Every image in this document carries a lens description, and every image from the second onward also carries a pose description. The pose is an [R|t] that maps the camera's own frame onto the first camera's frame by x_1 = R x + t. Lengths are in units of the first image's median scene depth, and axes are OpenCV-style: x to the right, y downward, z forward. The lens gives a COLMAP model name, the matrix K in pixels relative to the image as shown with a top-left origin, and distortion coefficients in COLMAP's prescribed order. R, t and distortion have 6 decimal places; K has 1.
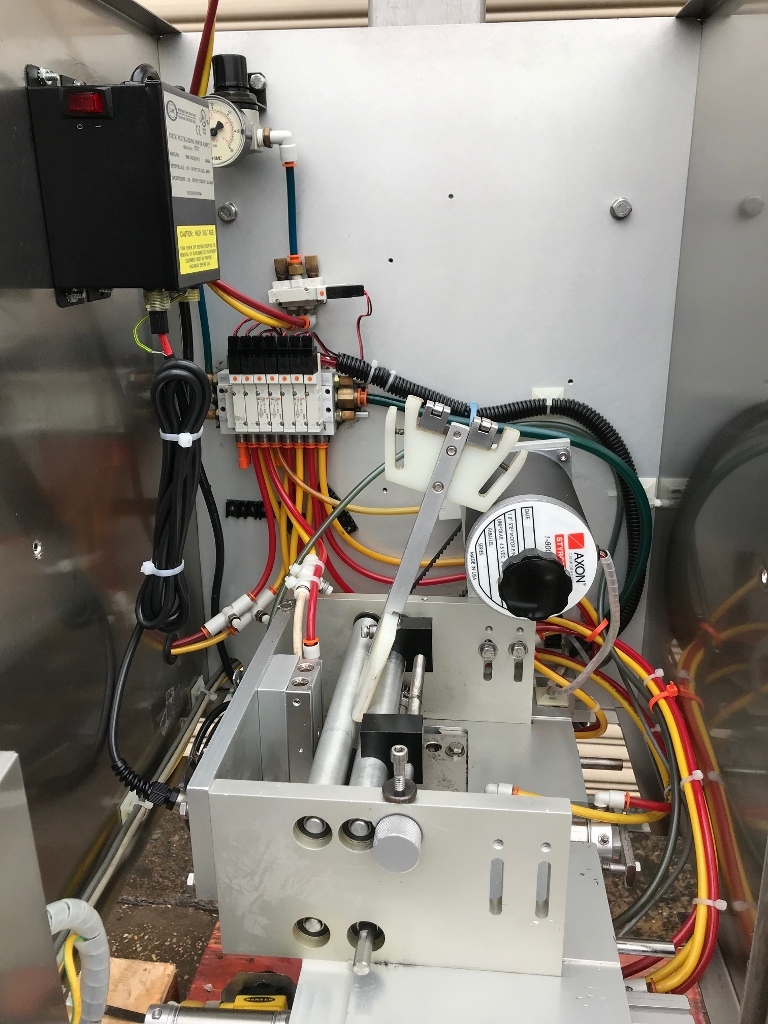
lens RADIAL K [[831.2, 0, 383.2], [0, 831.2, 513.4], [0, 0, 1]] dist [0.028179, -0.034778]
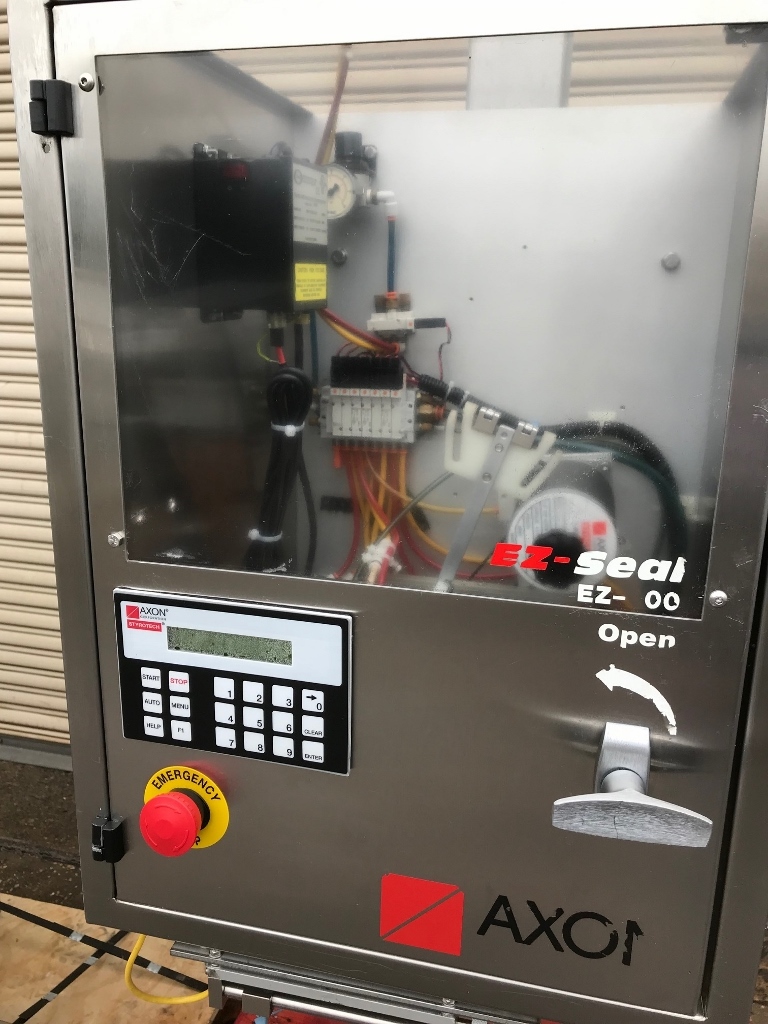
lens RADIAL K [[831.2, 0, 382.1], [0, 831.2, 518.6], [0, 0, 1]] dist [0.028179, -0.034778]
pose [[0.990127, 0.063327, -0.125051, 0.057555], [-0.069357, 0.996601, -0.044460, 0.077926], [0.121810, 0.052694, 0.991154, -0.195891]]
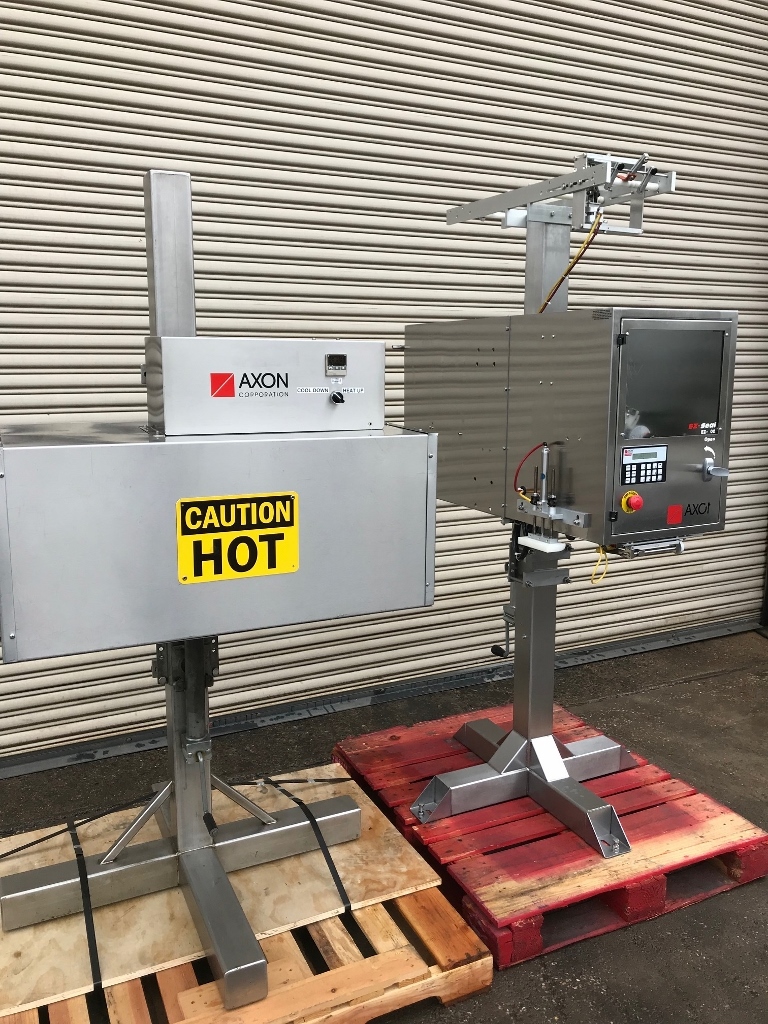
lens RADIAL K [[831.2, 0, 384.9], [0, 831.2, 509.3], [0, 0, 1]] dist [0.028179, -0.034778]
pose [[0.844747, -0.084315, 0.528482, -4.466177], [0.160510, 0.981966, -0.099901, 0.811926], [-0.510528, 0.169217, 0.843046, -2.539607]]
